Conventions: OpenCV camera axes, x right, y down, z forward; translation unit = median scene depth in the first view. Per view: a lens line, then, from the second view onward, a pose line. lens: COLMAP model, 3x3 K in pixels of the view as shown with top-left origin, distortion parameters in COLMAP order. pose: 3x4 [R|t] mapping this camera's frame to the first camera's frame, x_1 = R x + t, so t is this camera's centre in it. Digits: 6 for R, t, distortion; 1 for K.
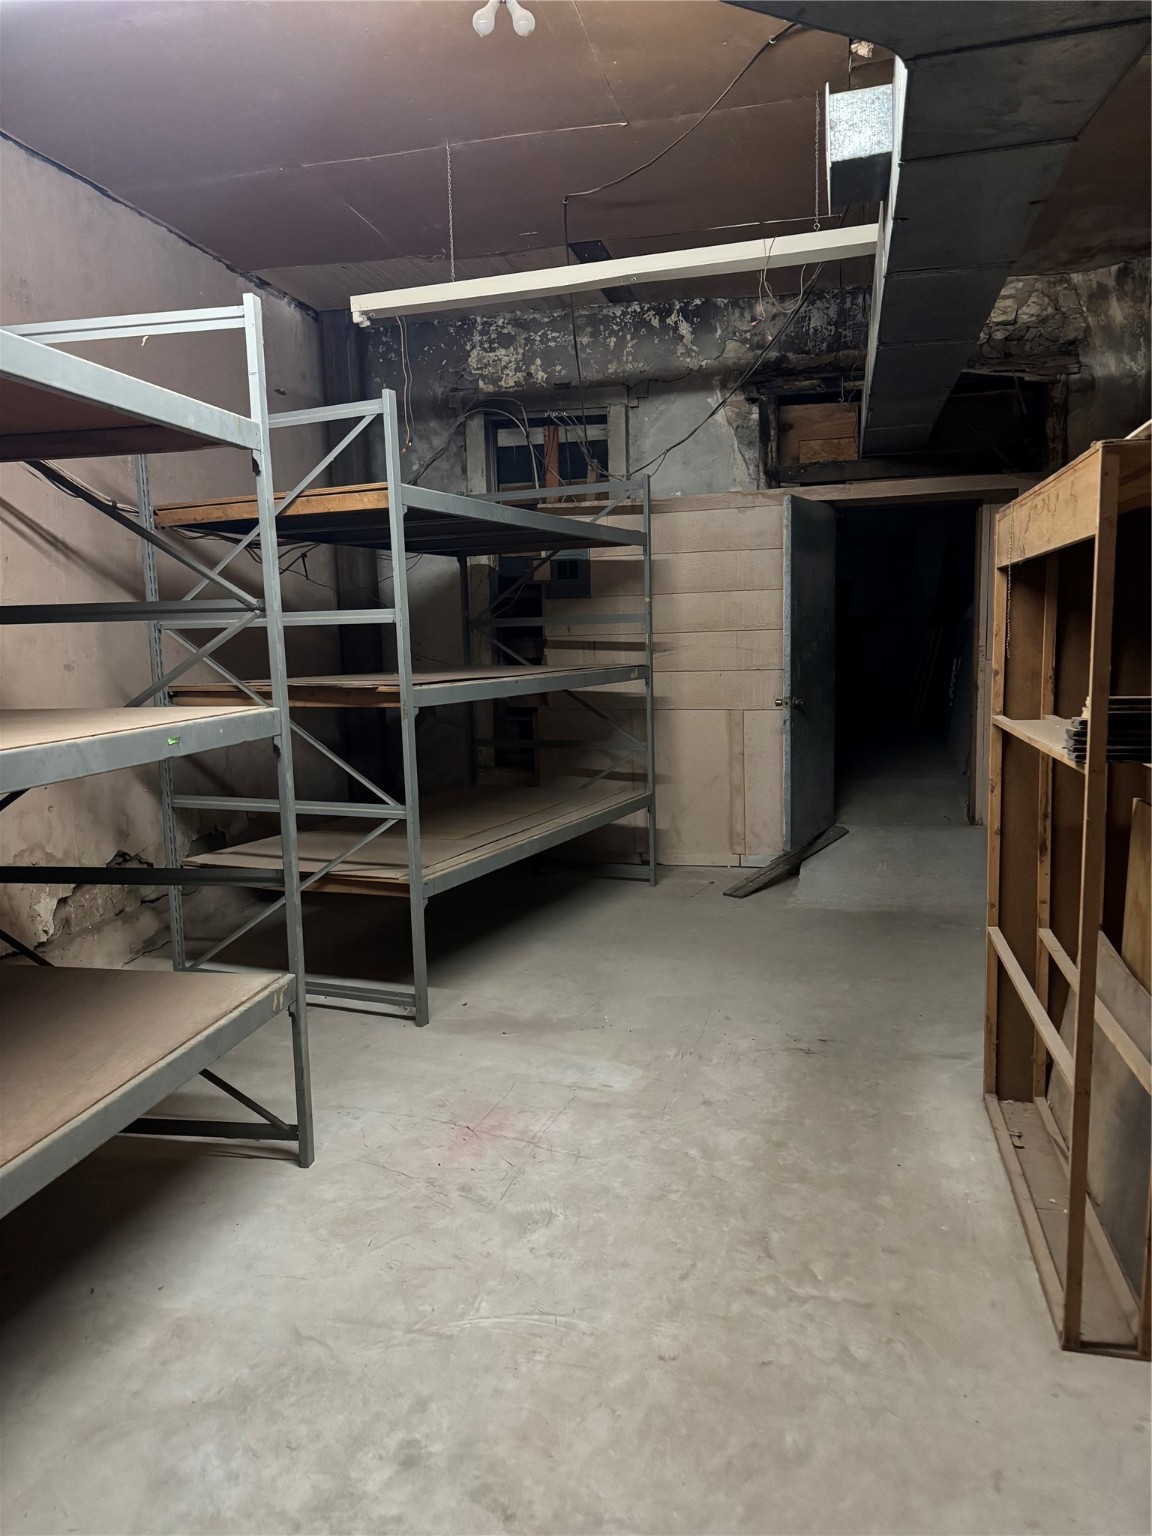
lens RADIAL K [[1089.2, 0, 562.7], [0, 1089.2, 763.8], [0, 0, 1]] dist [-0.013501, -0.015848]
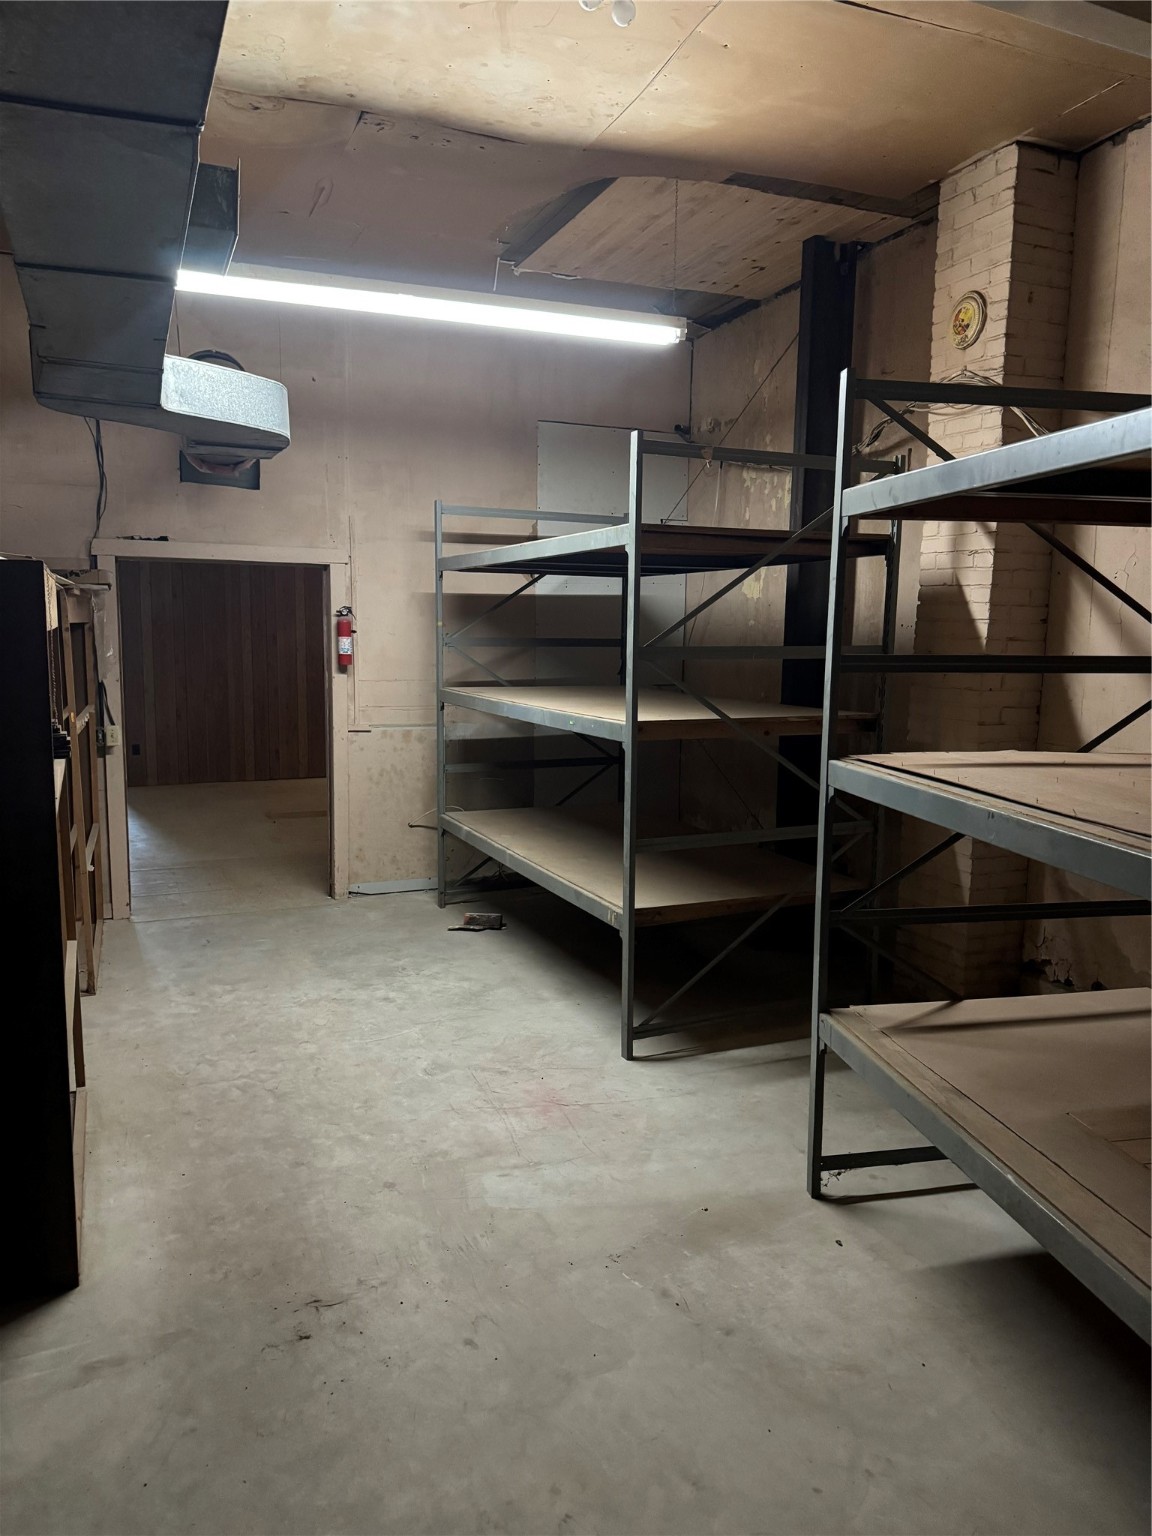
lens RADIAL K [[1089.2, 0, 563.3], [0, 1089.2, 772.6], [0, 0, 1]] dist [-0.013501, -0.015848]
pose [[-0.806792, 0.100041, -0.582304, 0.645737], [-0.062214, 0.965697, 0.252107, -0.343537], [0.587550, 0.239625, -0.772893, 2.135117]]
